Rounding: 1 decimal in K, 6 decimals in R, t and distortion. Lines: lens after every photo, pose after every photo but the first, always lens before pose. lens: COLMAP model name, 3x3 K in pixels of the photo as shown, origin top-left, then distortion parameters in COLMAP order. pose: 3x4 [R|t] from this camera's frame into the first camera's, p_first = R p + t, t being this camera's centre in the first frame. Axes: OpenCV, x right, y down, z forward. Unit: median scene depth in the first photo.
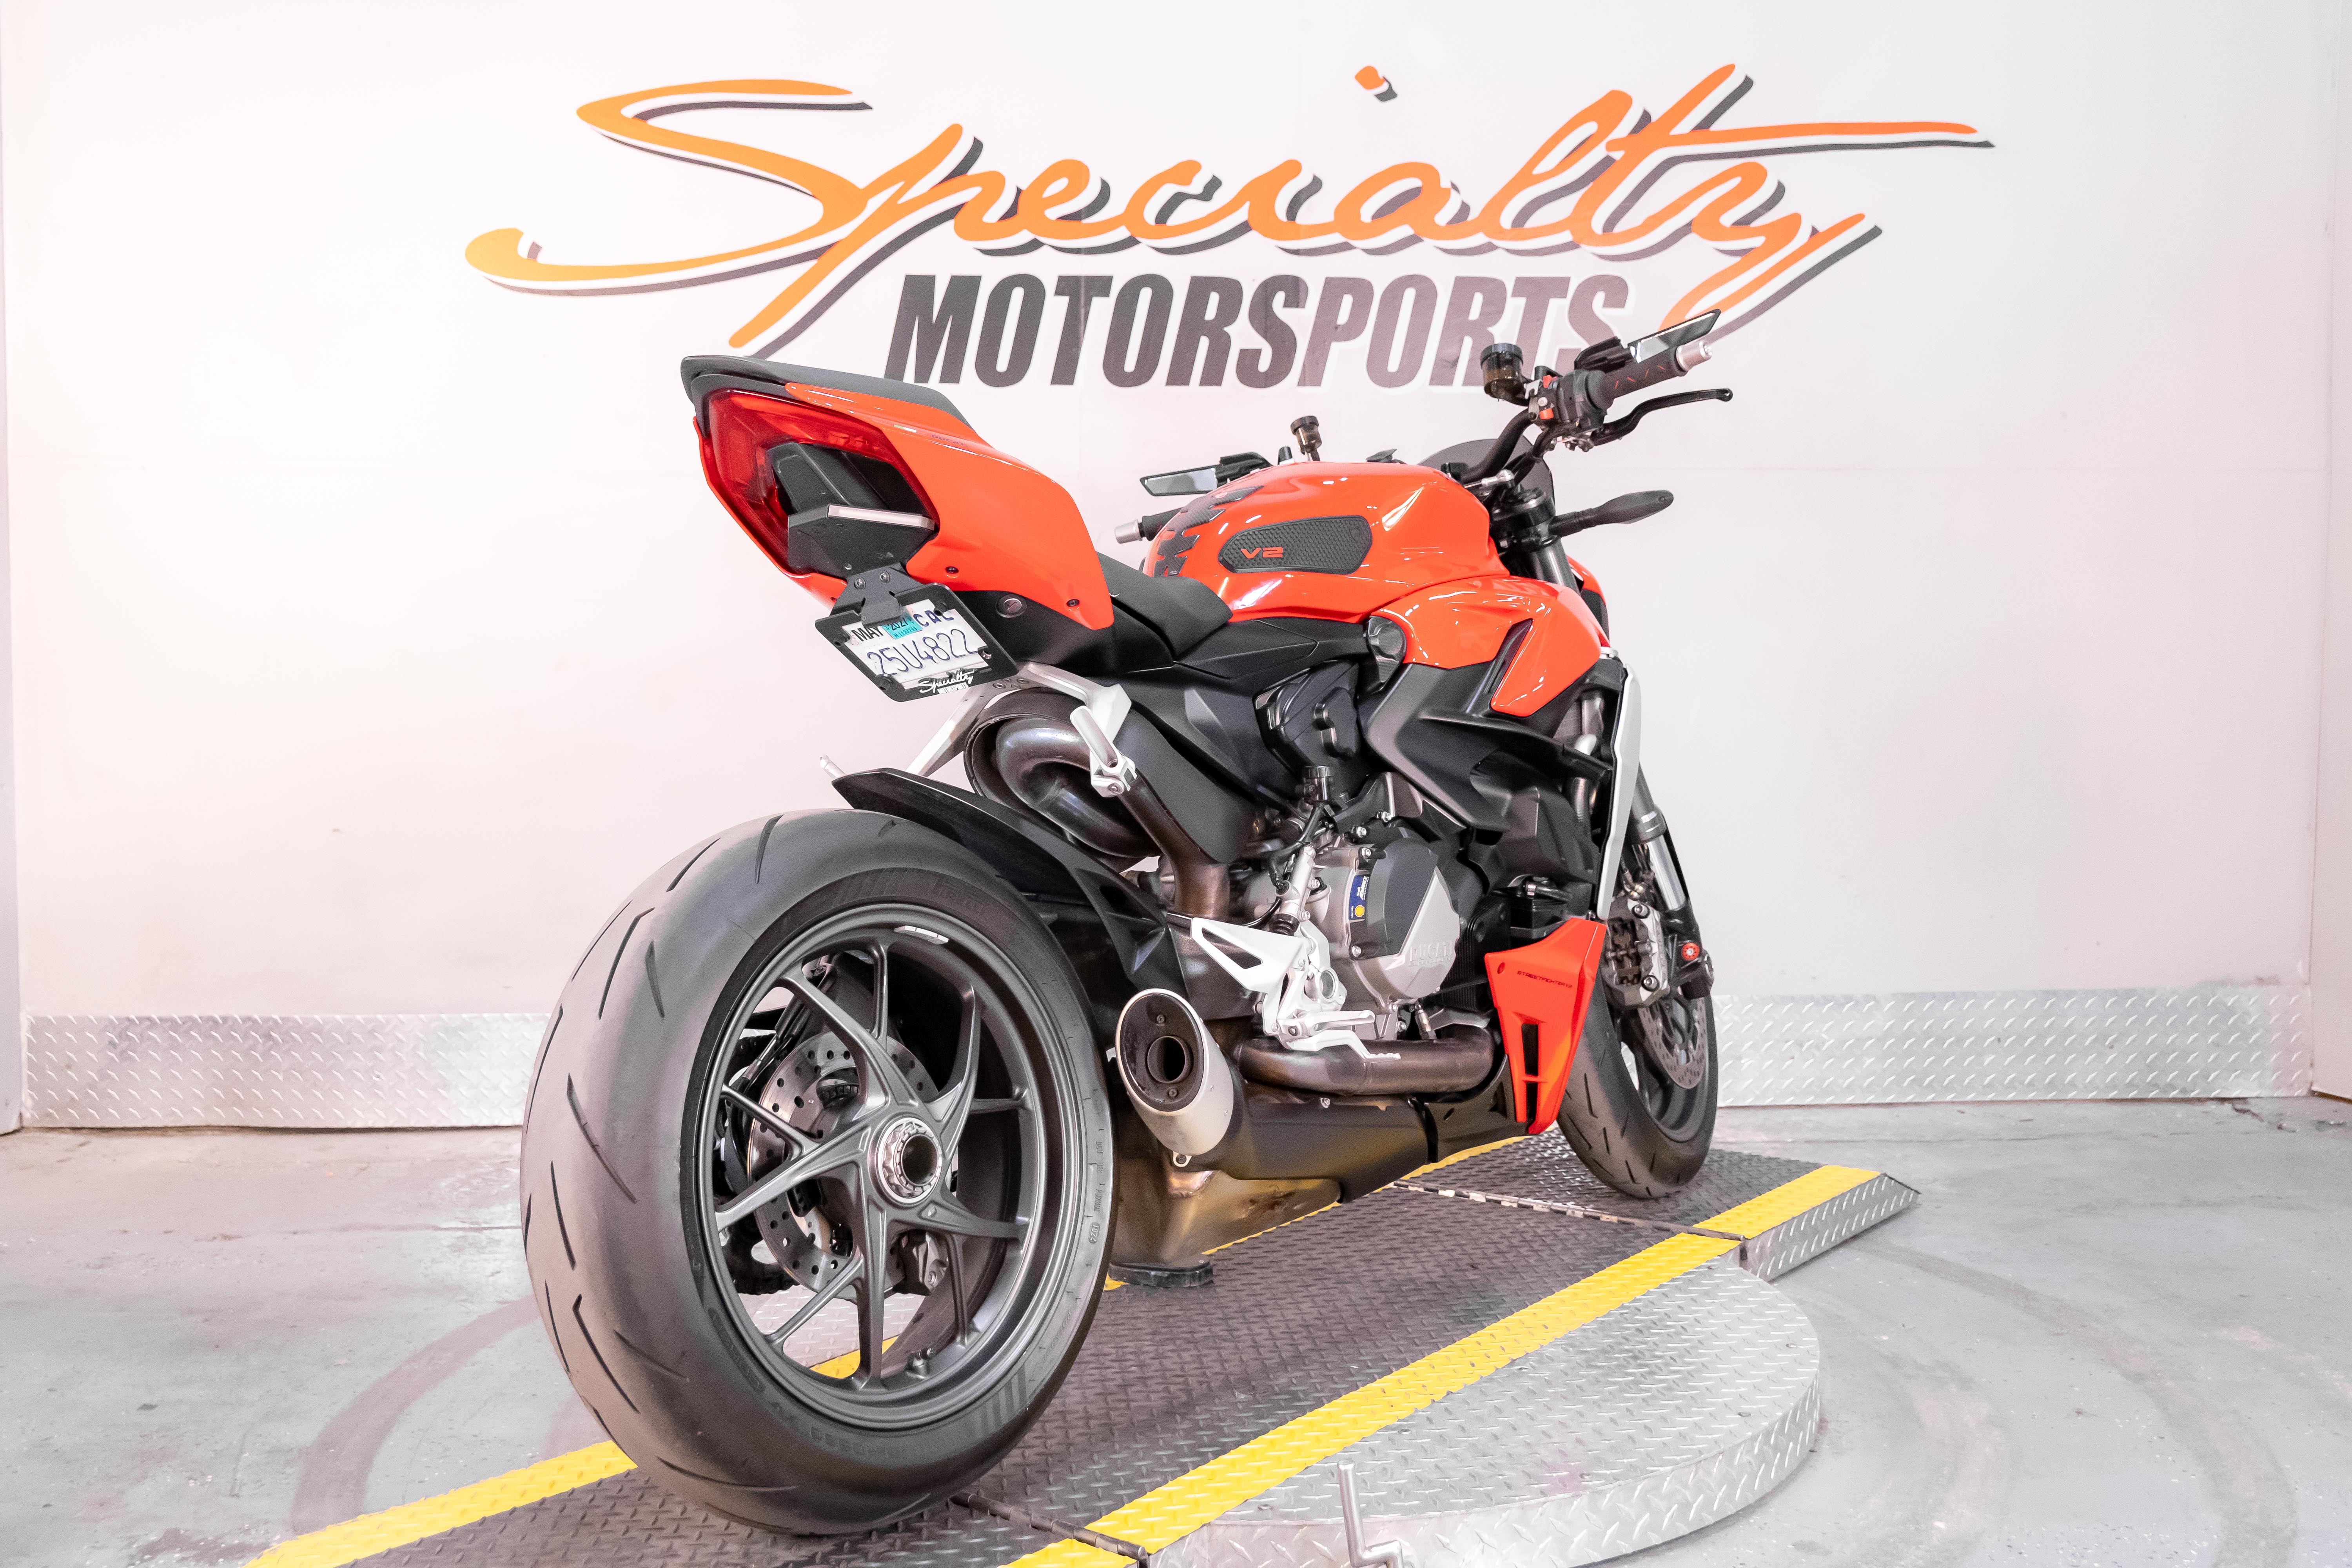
lens RADIAL K [[2194.2, 0, 1166.7], [0, 2194.2, 792.7], [0, 0, 1]] dist [-0.004546, 0.000000]
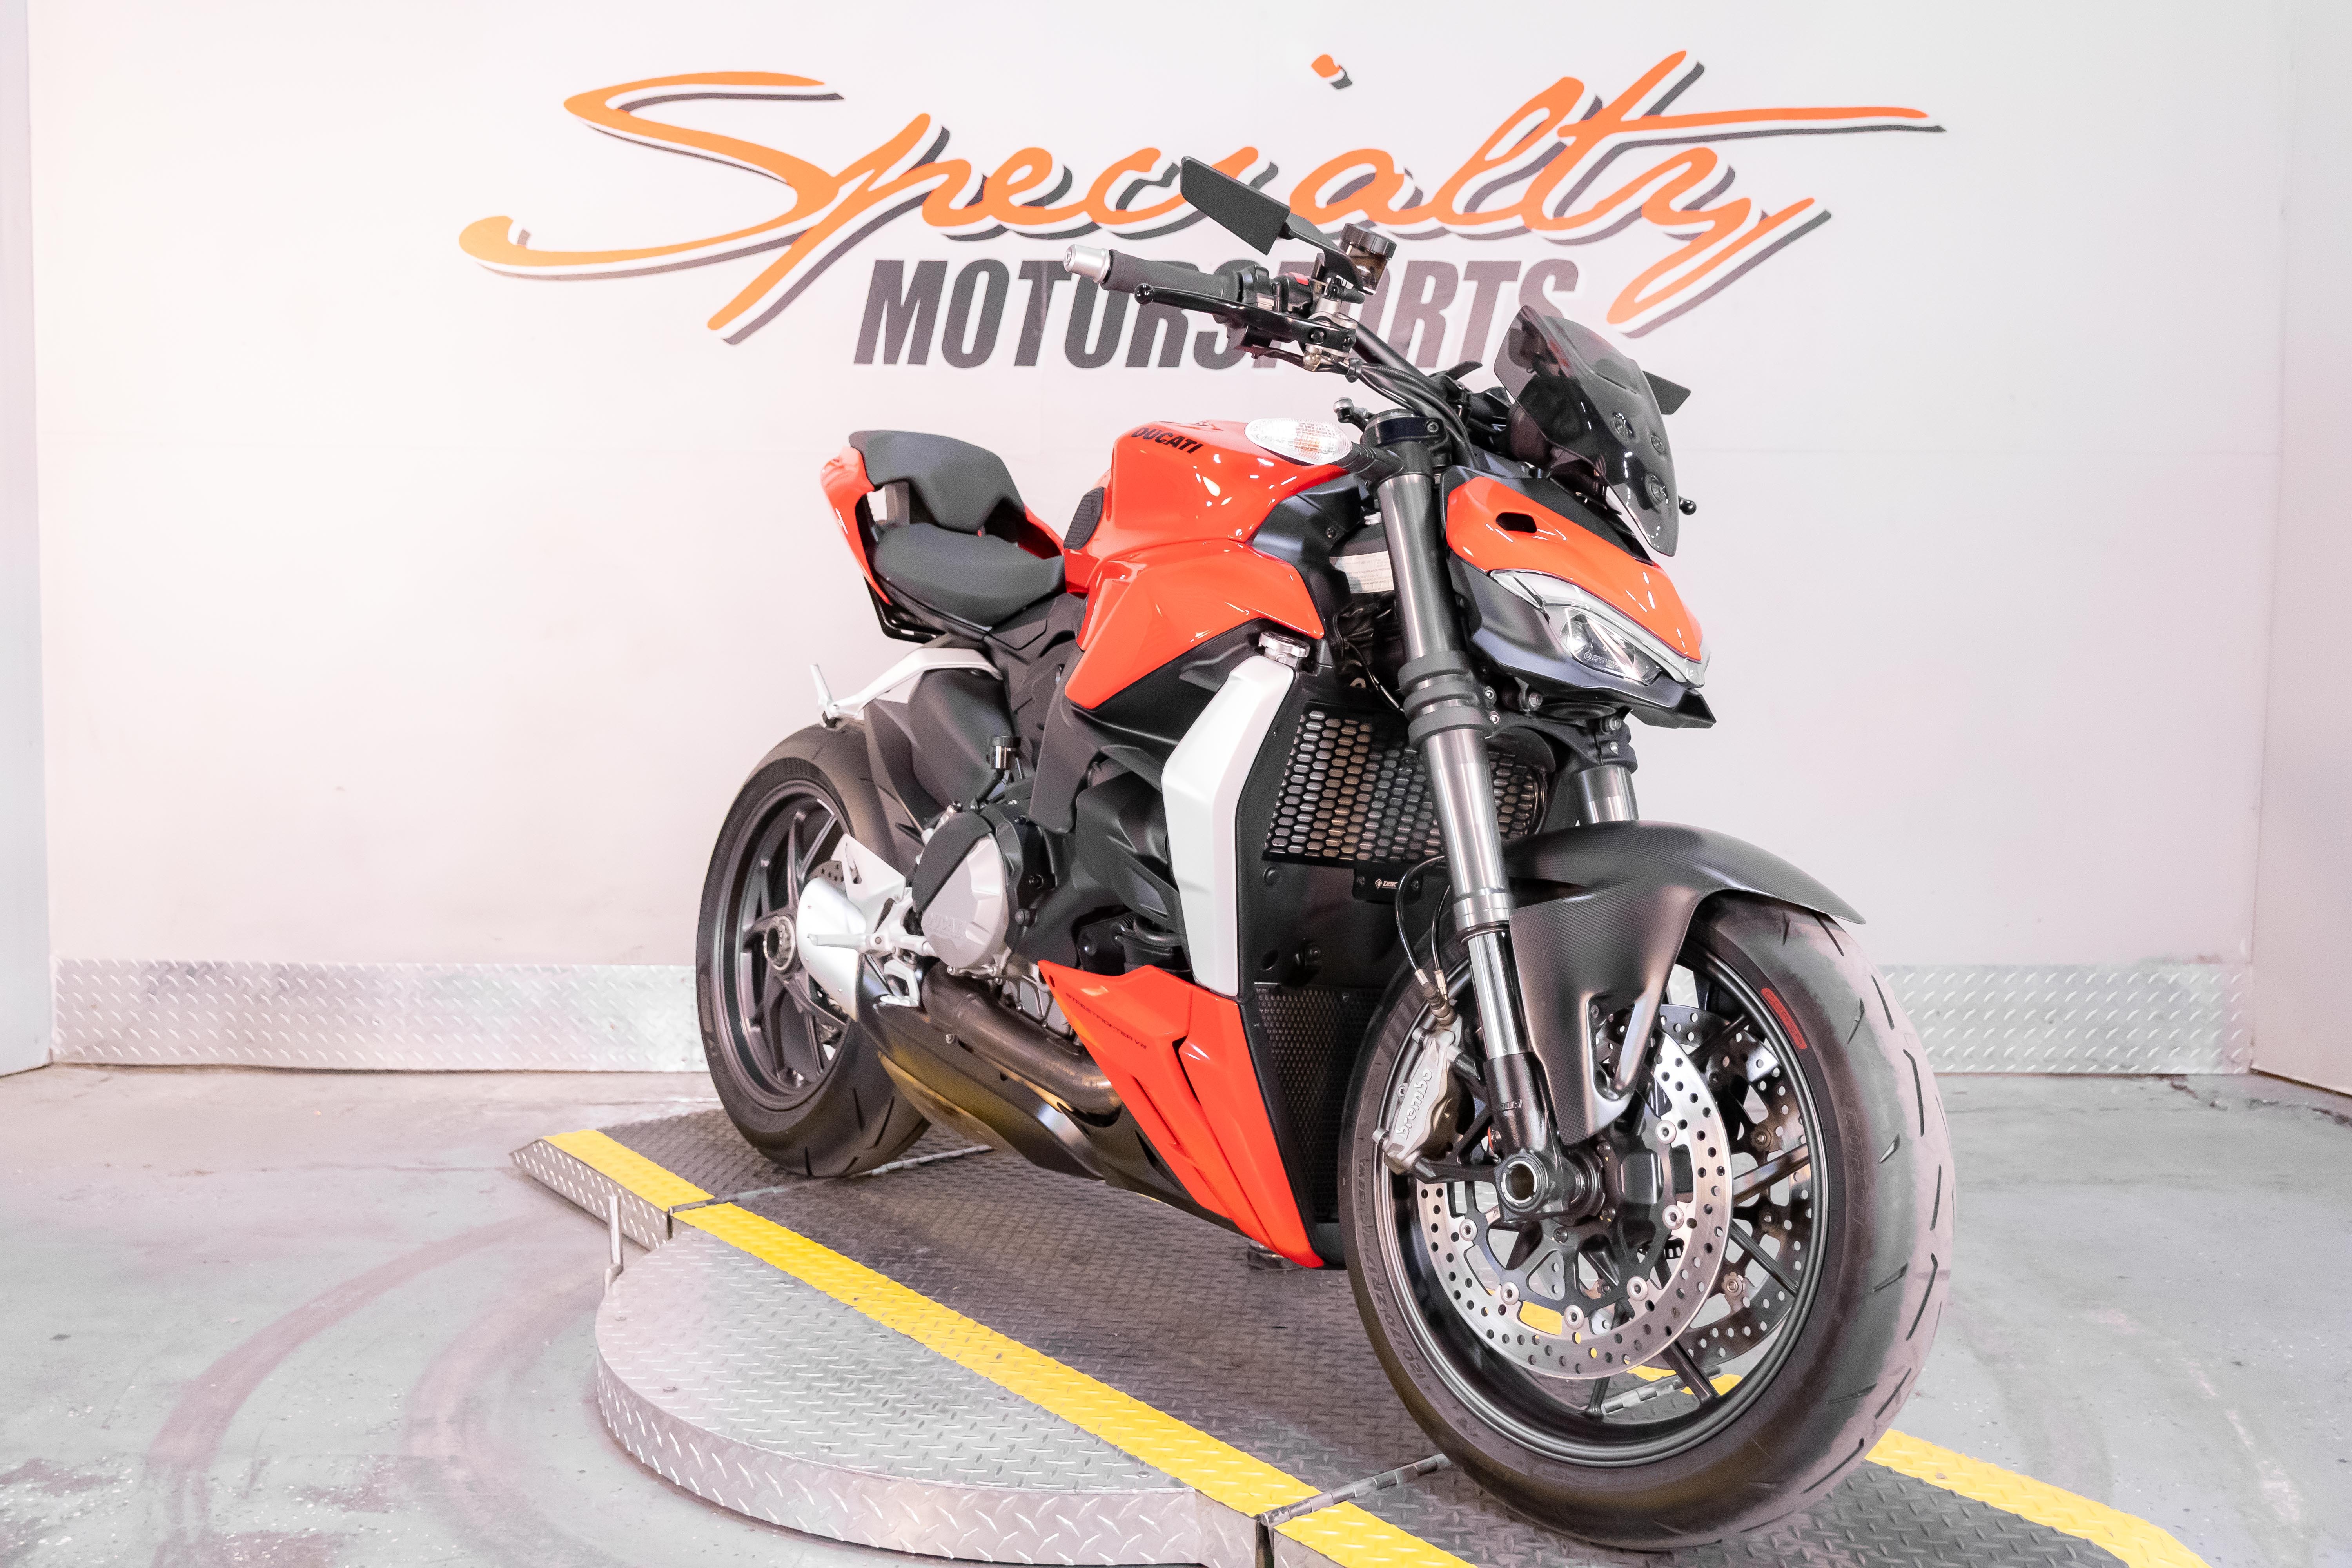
lens RADIAL K [[2060.6, 0, 1167.5], [0, 2060.6, 791.9], [0, 0, 1]] dist [-0.015199, 0.018872]
pose [[0.998605, 0.011789, -0.051461, 0.071954], [-0.010907, 0.999789, 0.017383, -0.002715], [0.051655, -0.016797, 0.998524, 0.030183]]
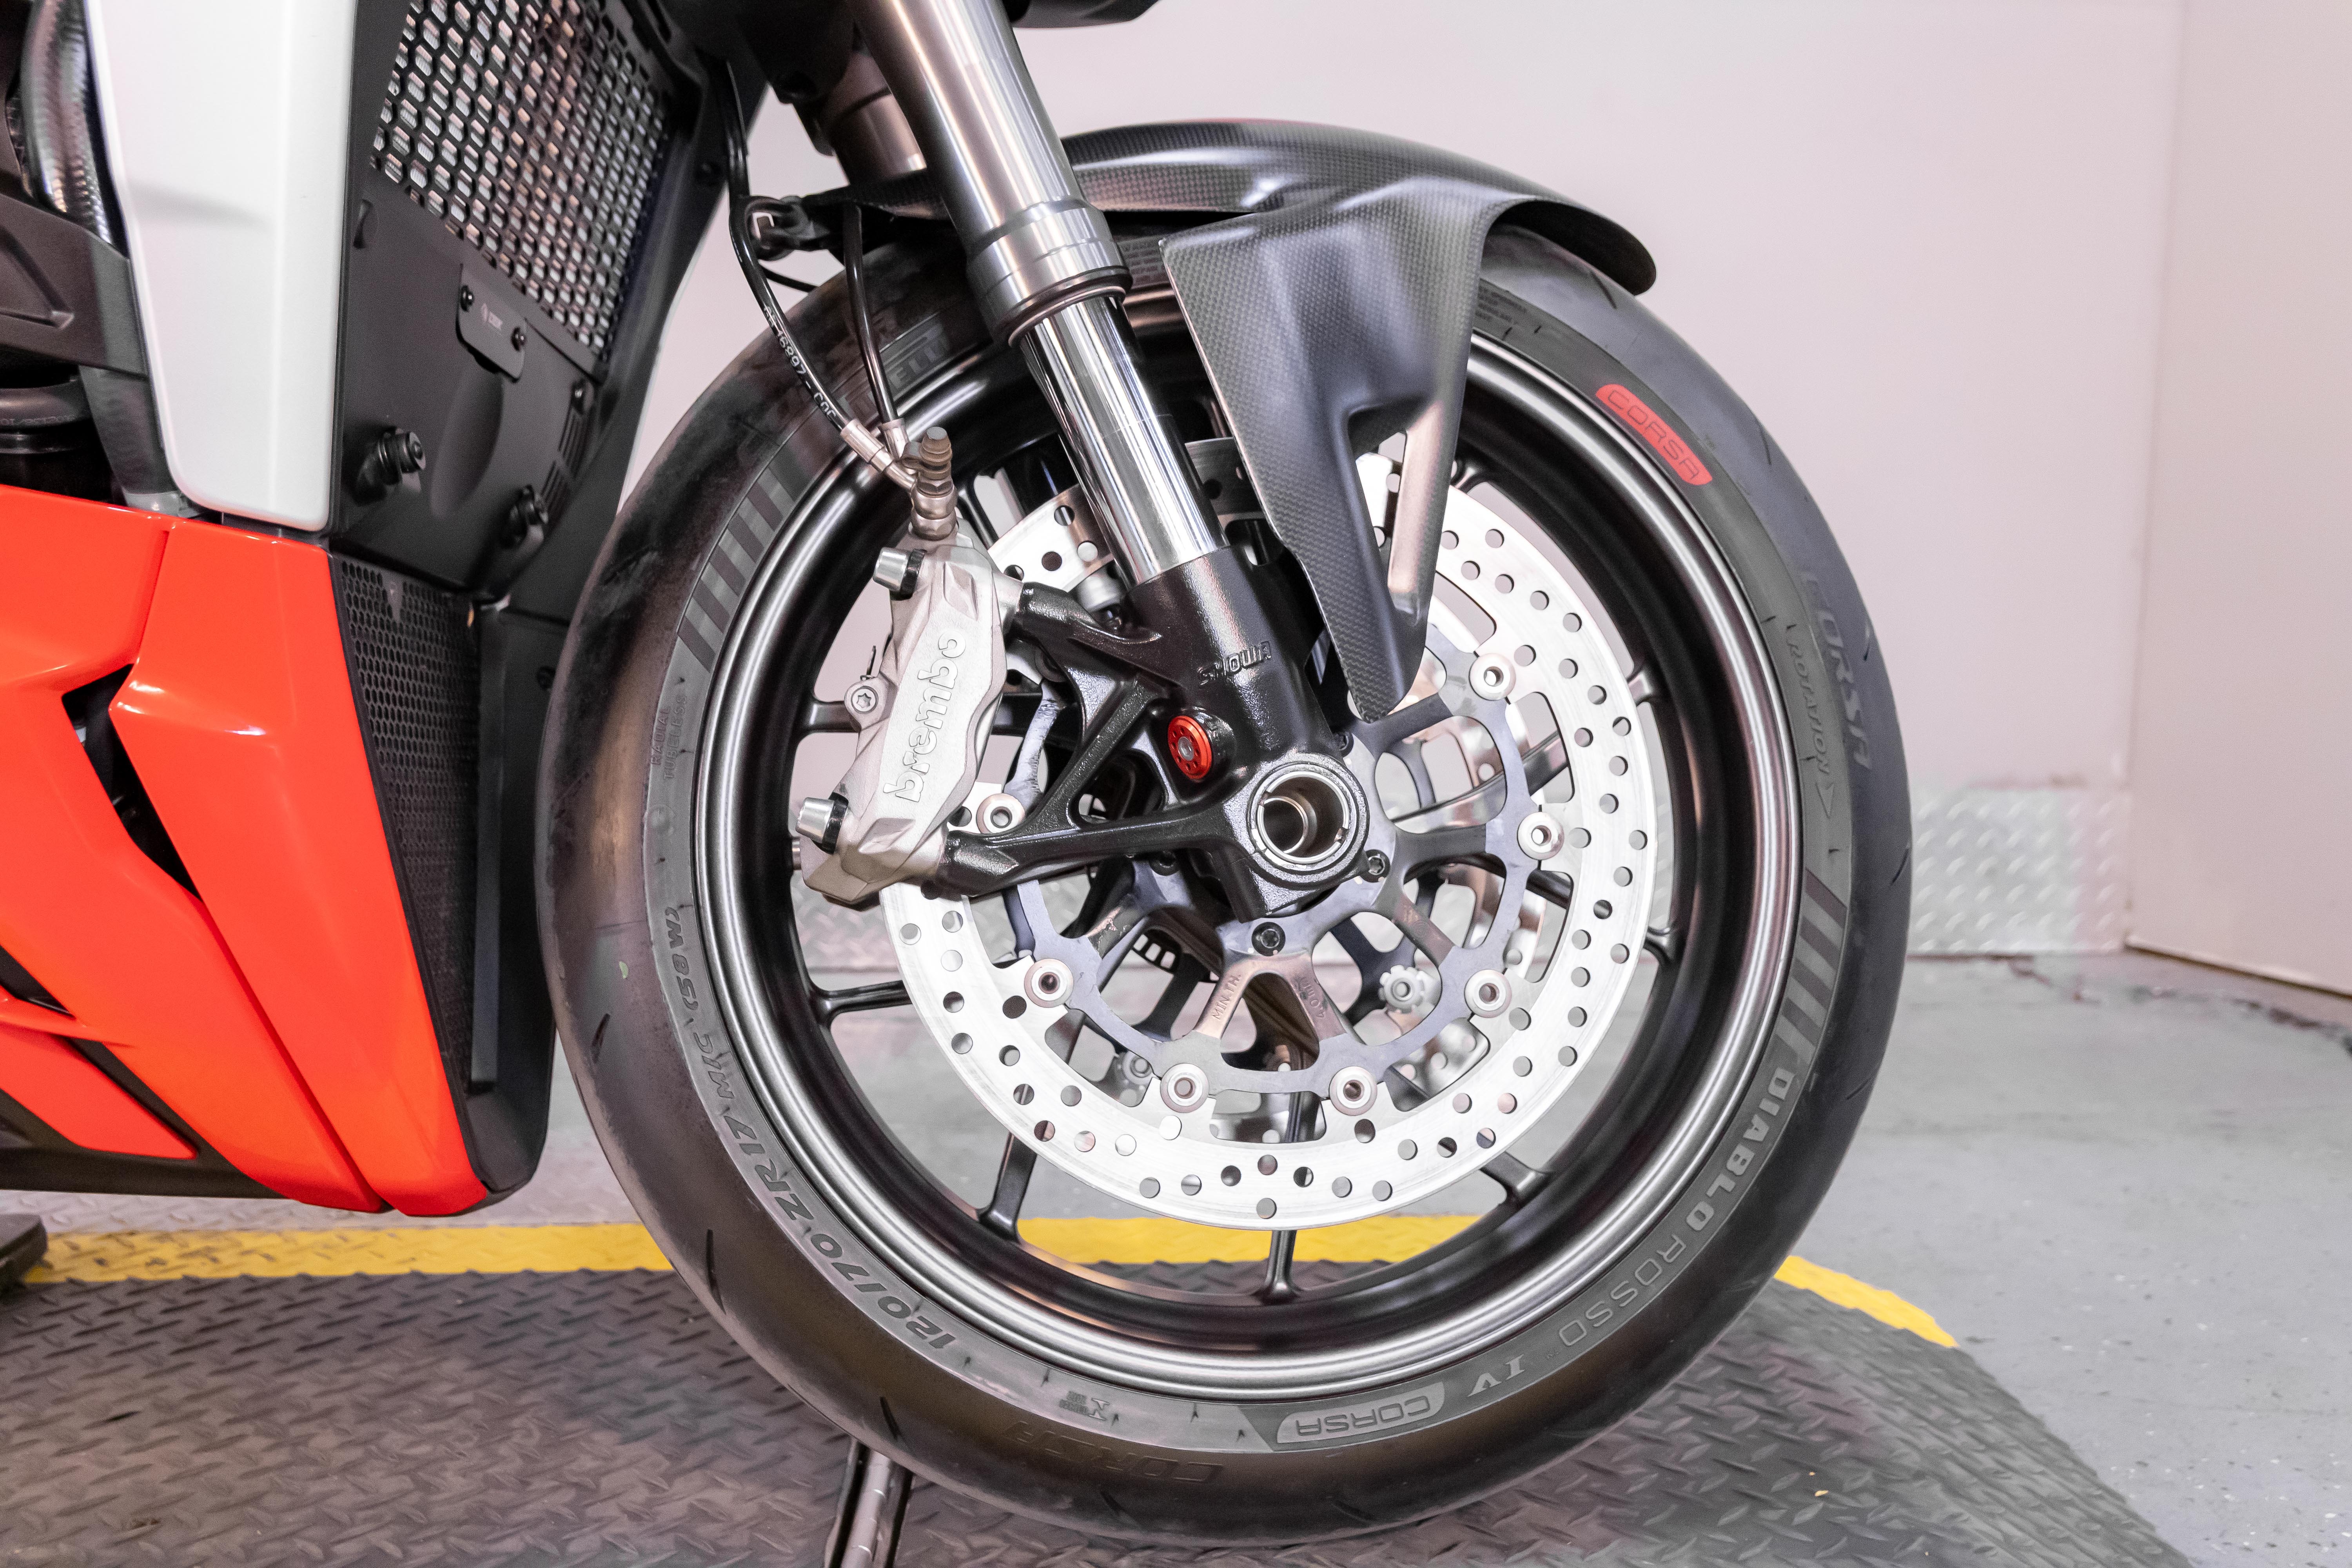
lens RADIAL K [[2060.6, 0, 1172.5], [0, 2060.6, 791.3], [0, 0, 1]] dist [-0.015199, 0.018872]
pose [[0.999040, 0.007767, 0.043108, 0.206439], [-0.010056, 0.998536, 0.053143, 0.059980], [-0.042633, -0.053526, 0.997656, 0.393565]]
